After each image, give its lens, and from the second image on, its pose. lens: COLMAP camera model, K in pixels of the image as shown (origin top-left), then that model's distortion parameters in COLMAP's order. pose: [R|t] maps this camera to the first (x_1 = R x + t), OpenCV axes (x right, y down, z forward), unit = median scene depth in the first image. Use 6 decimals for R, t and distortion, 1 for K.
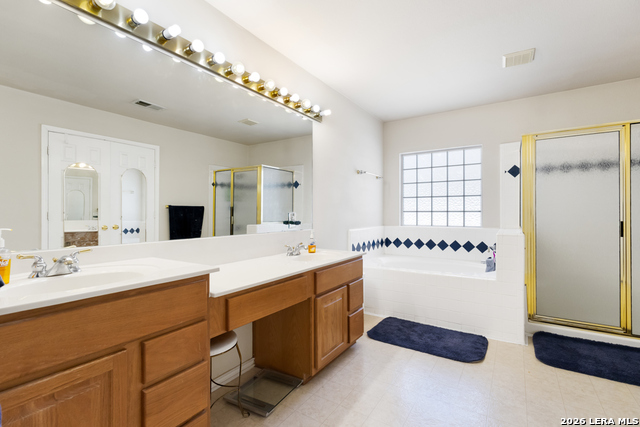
lens RADIAL K [[297.7, 0, 319.0], [0, 297.7, 213.8], [0, 0, 1]] dist [-0.000186, 0.000797]
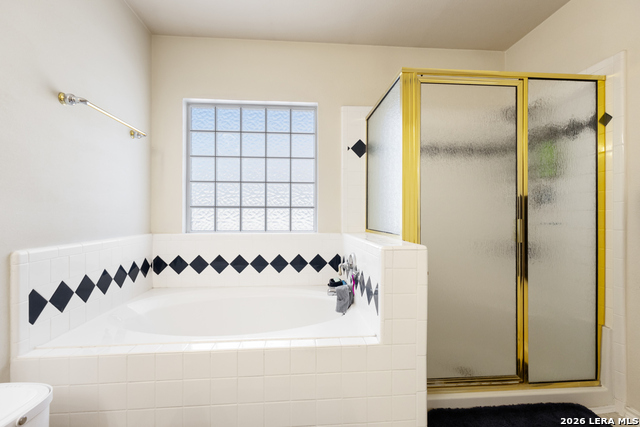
lens RADIAL K [[297.7, 0, 319.3], [0, 297.7, 216.3], [0, 0, 1]] dist [-0.000186, 0.000797]
pose [[0.789873, 0.001739, 0.613267, 0.152316], [0.000579, 0.999993, -0.003581, 0.013654], [-0.613270, 0.003184, 0.789867, 0.474805]]
